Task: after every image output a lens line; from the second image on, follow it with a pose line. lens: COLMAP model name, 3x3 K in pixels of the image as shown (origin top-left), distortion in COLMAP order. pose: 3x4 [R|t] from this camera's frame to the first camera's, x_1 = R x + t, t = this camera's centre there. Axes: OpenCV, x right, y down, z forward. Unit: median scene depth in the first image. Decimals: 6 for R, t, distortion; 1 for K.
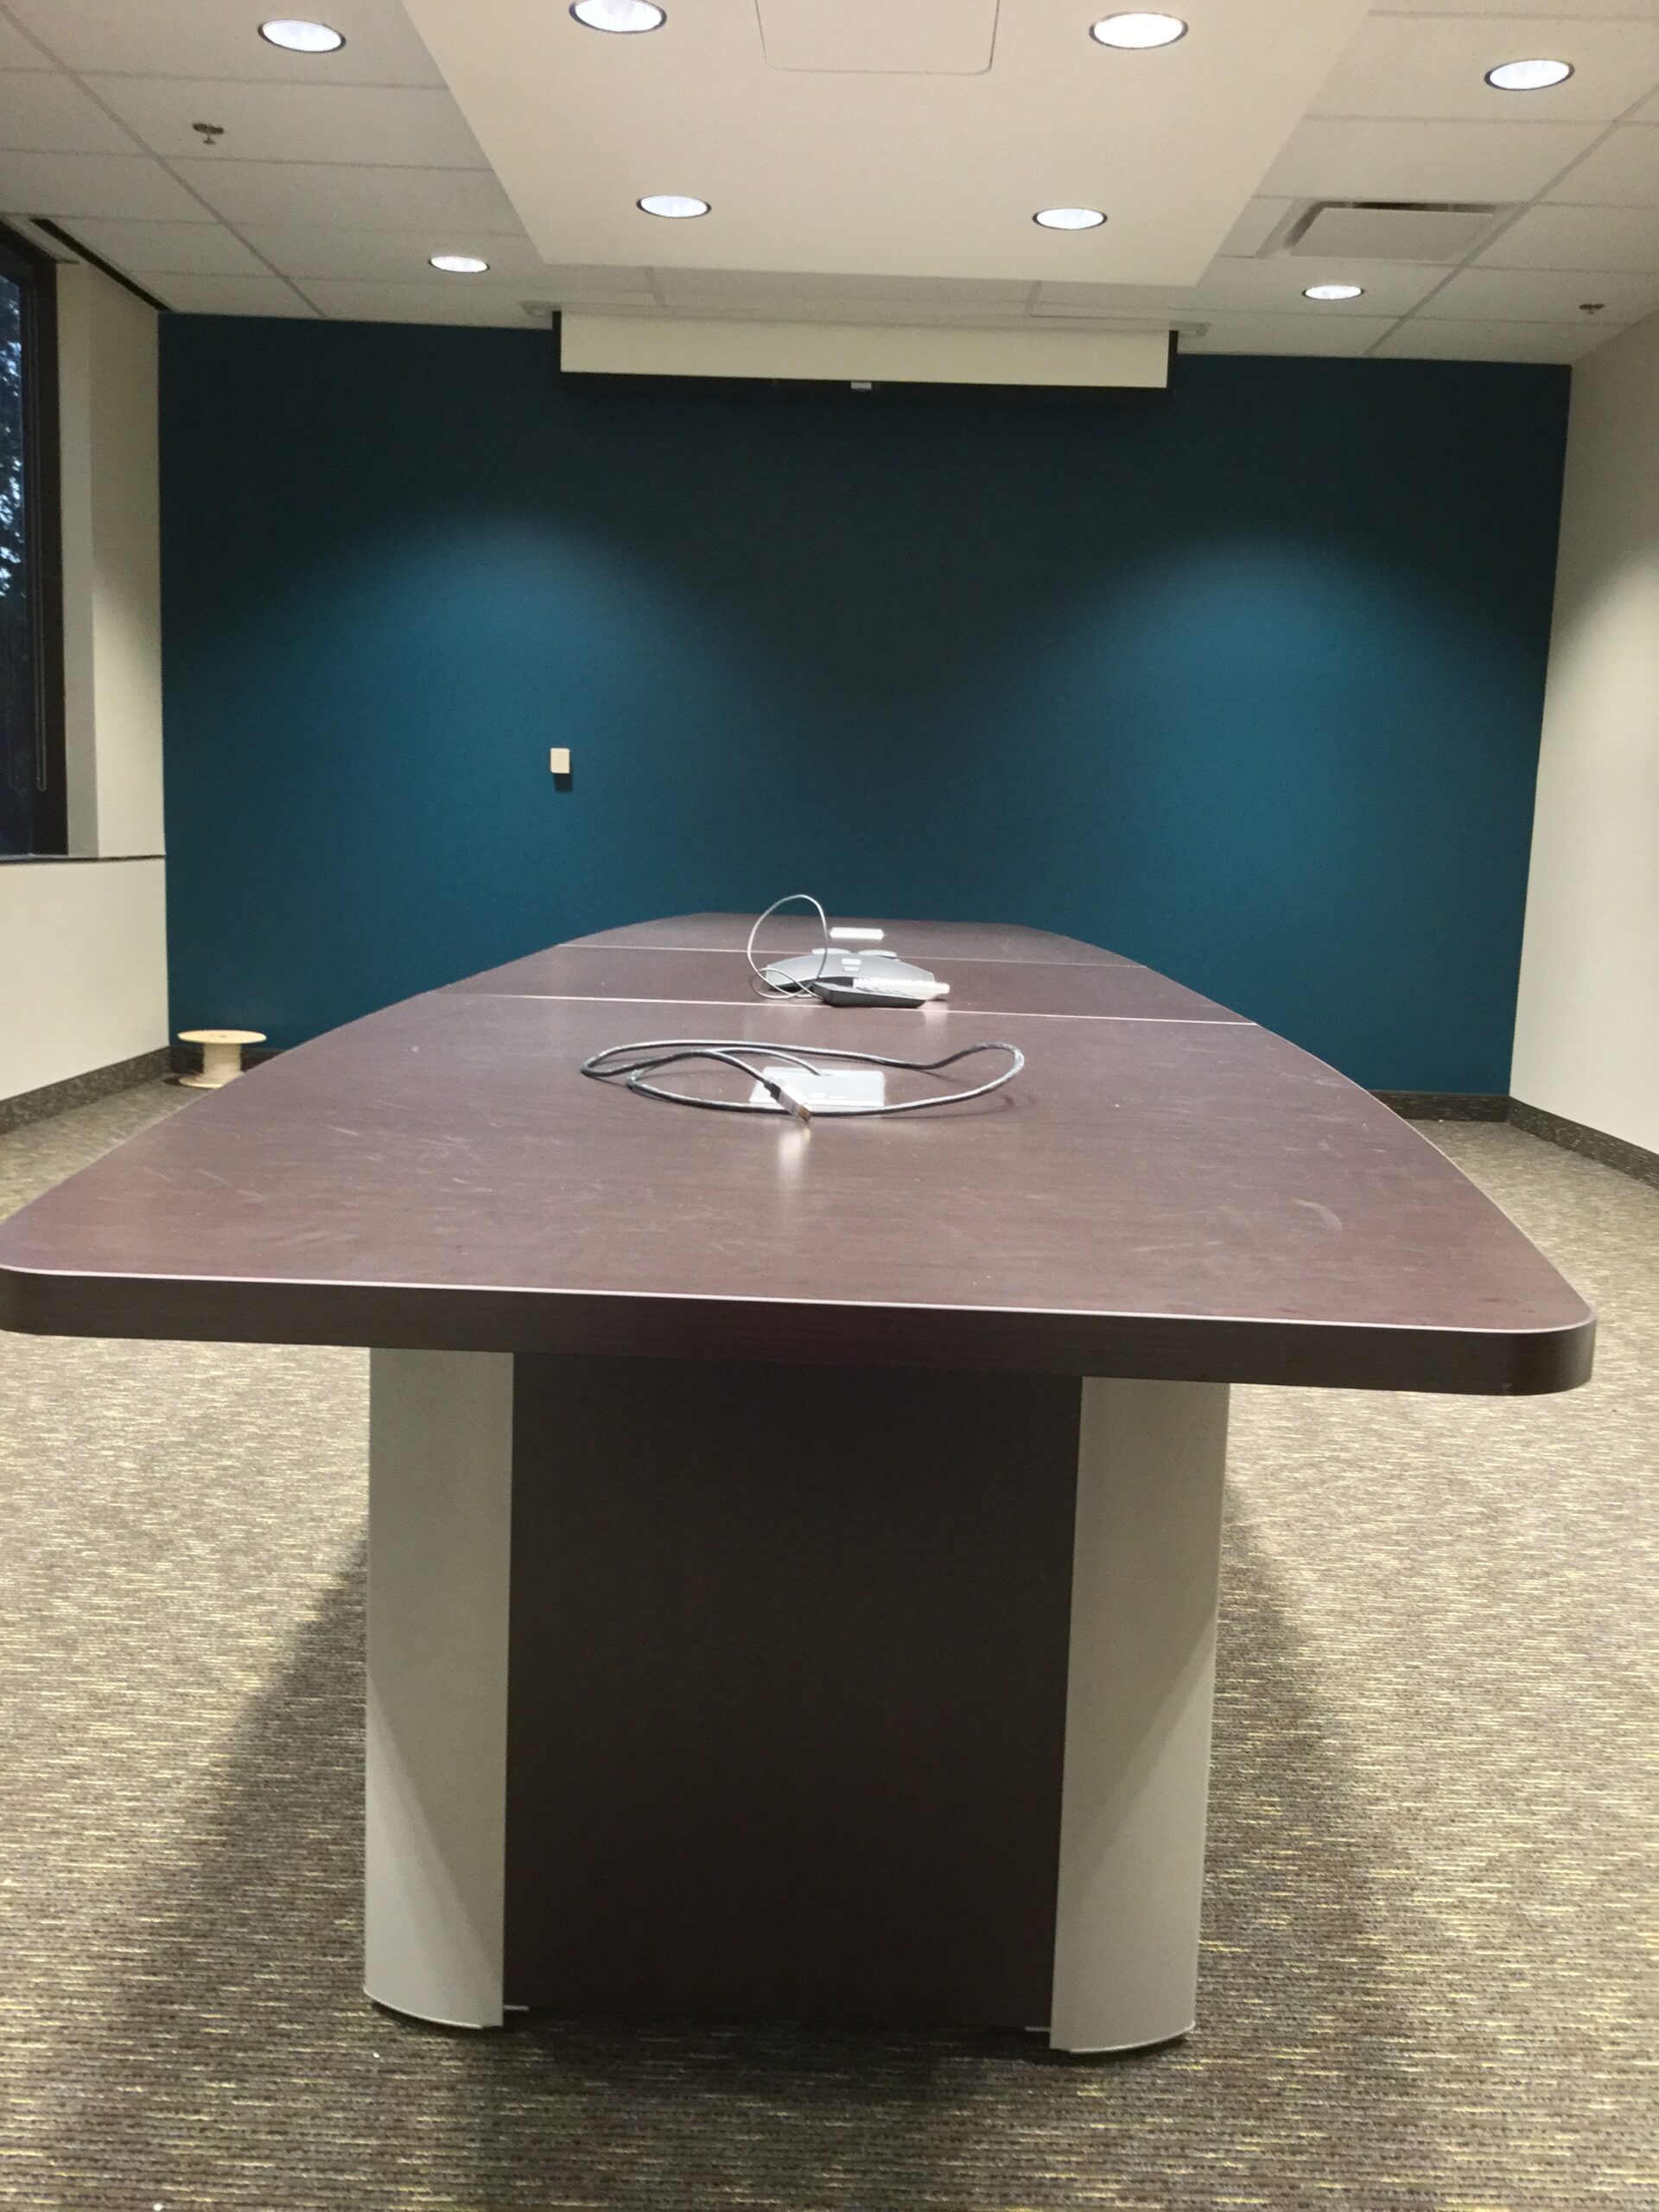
lens RADIAL K [[2021.1, 0, 831.0], [0, 2021.1, 1106.6], [0, 0, 1]] dist [0.012461, 0.000000]
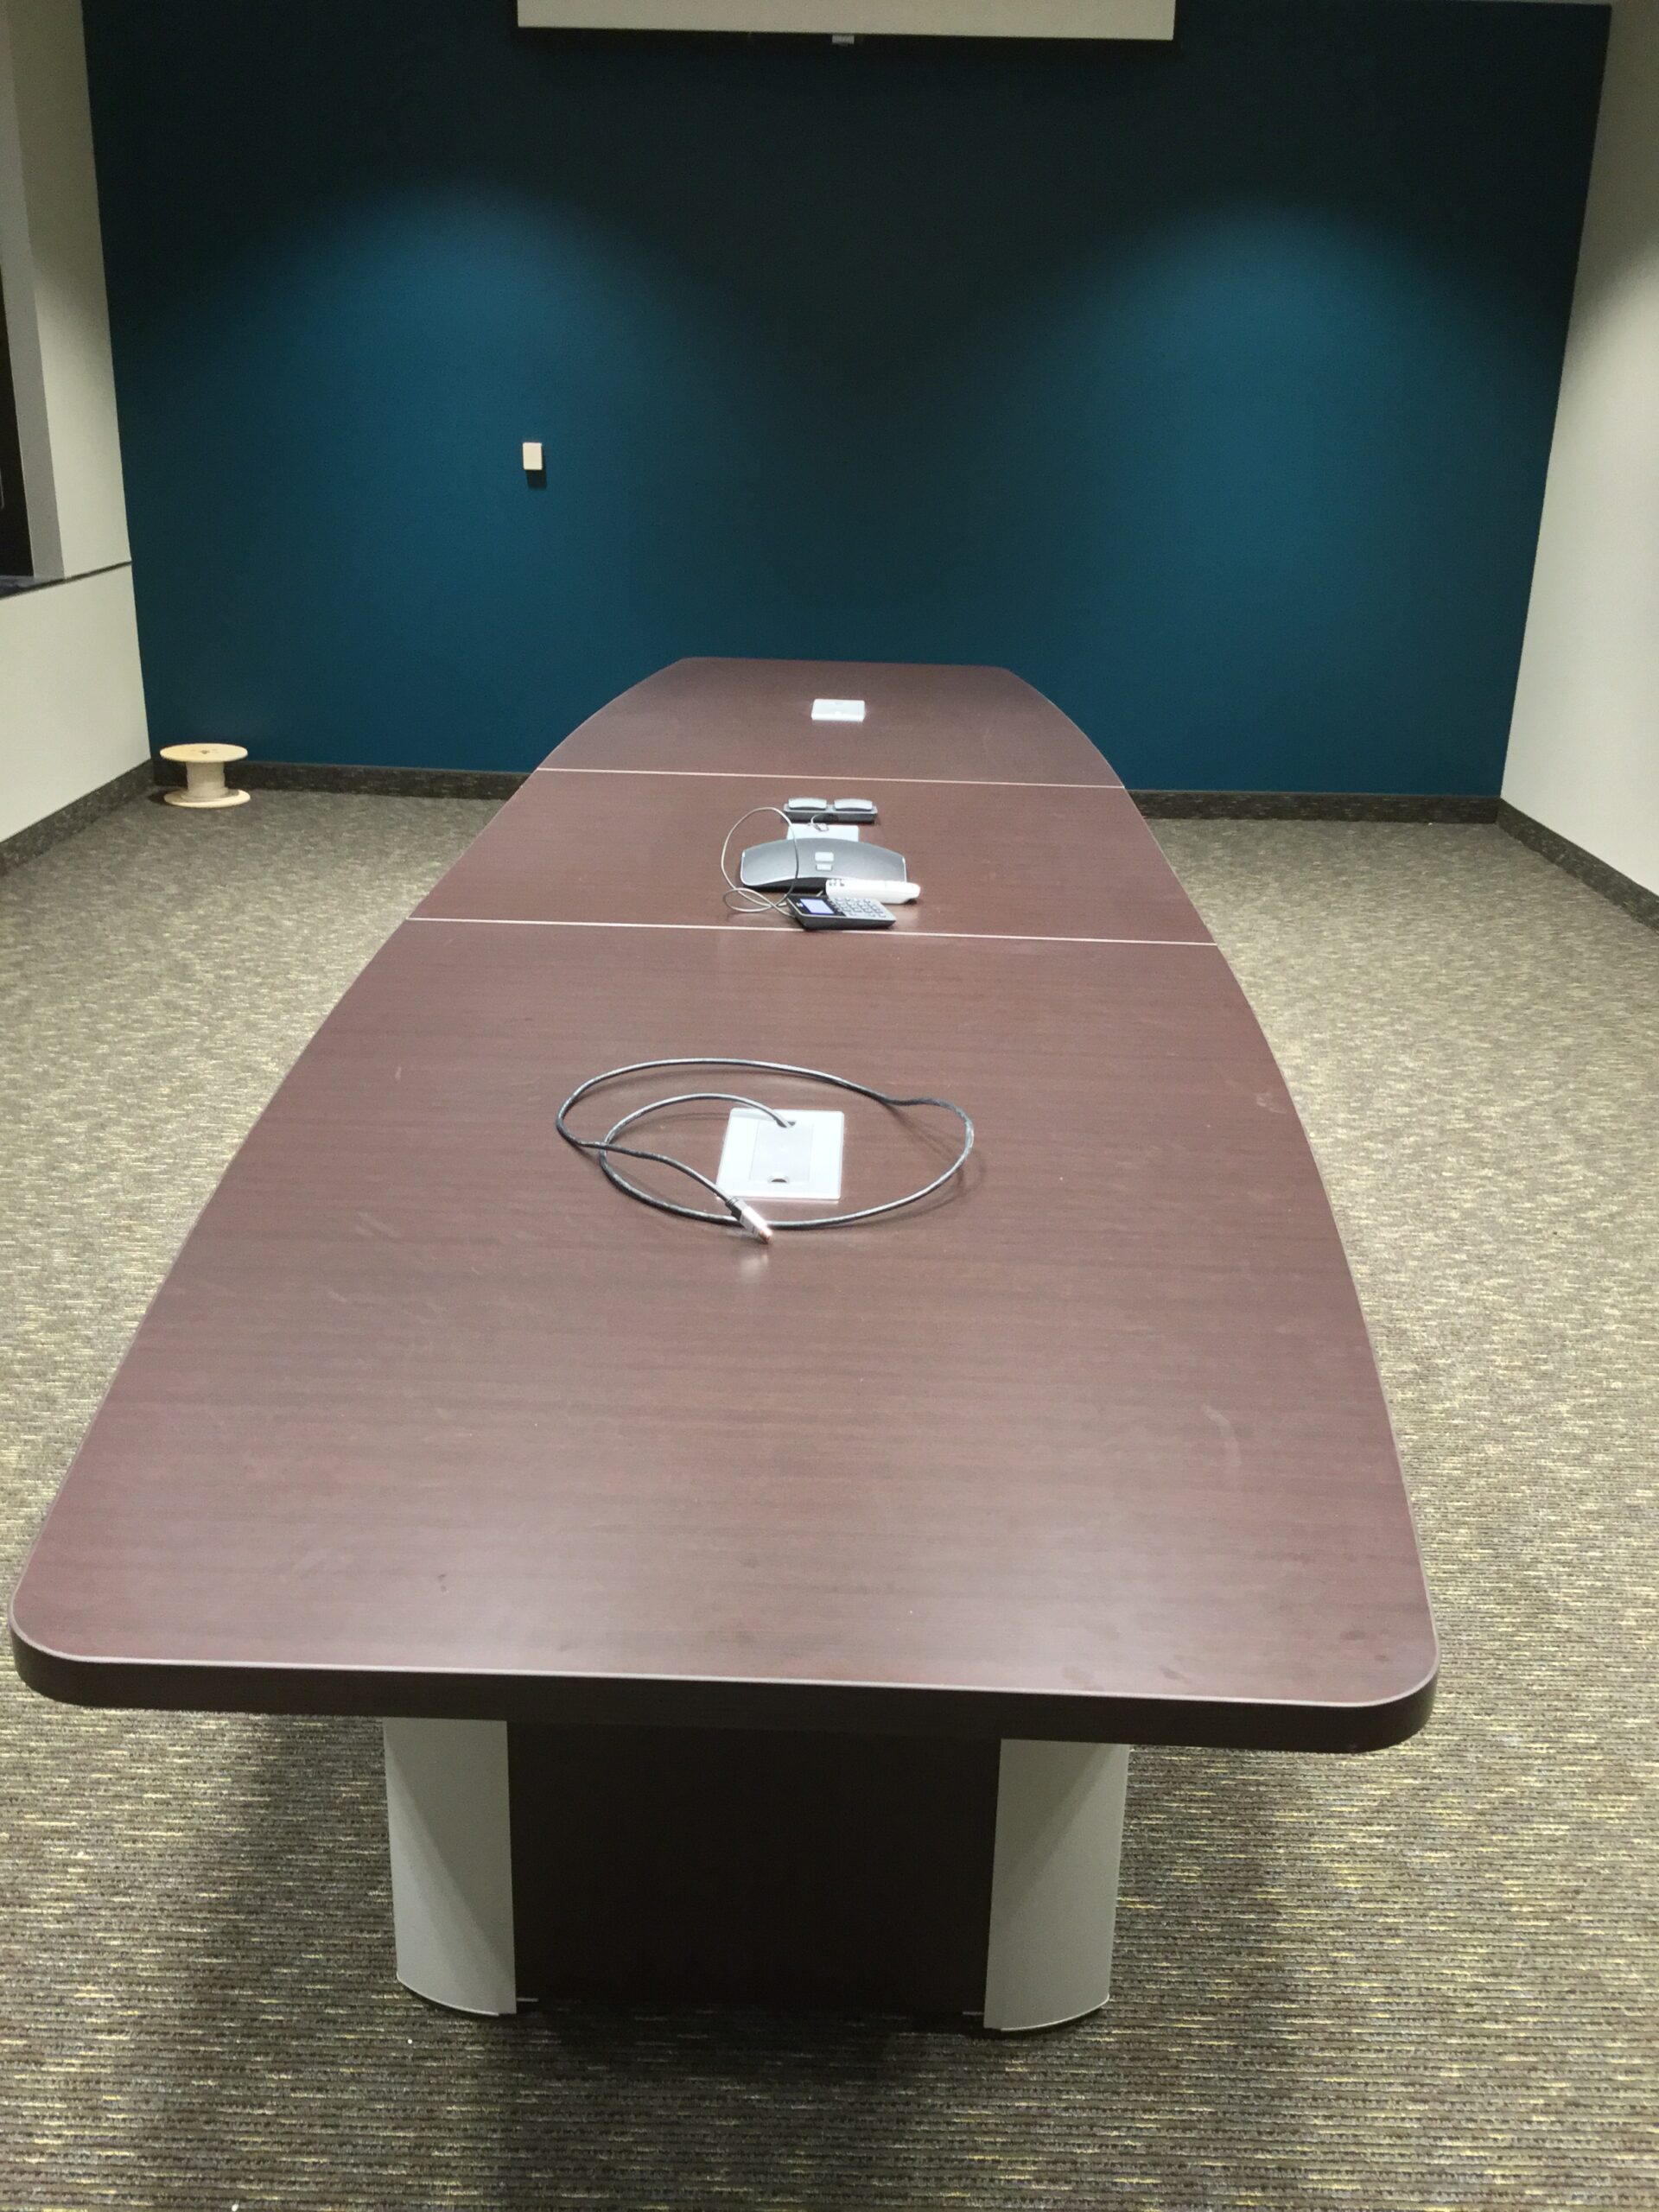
lens RADIAL K [[2021.1, 0, 824.9], [0, 2021.1, 1100.1], [0, 0, 1]] dist [0.012461, 0.000000]
pose [[0.999965, -0.007280, -0.004055, 0.020713], [0.007998, 0.975147, 0.221415, -0.265096], [0.002342, -0.221440, 0.975171, -0.020649]]
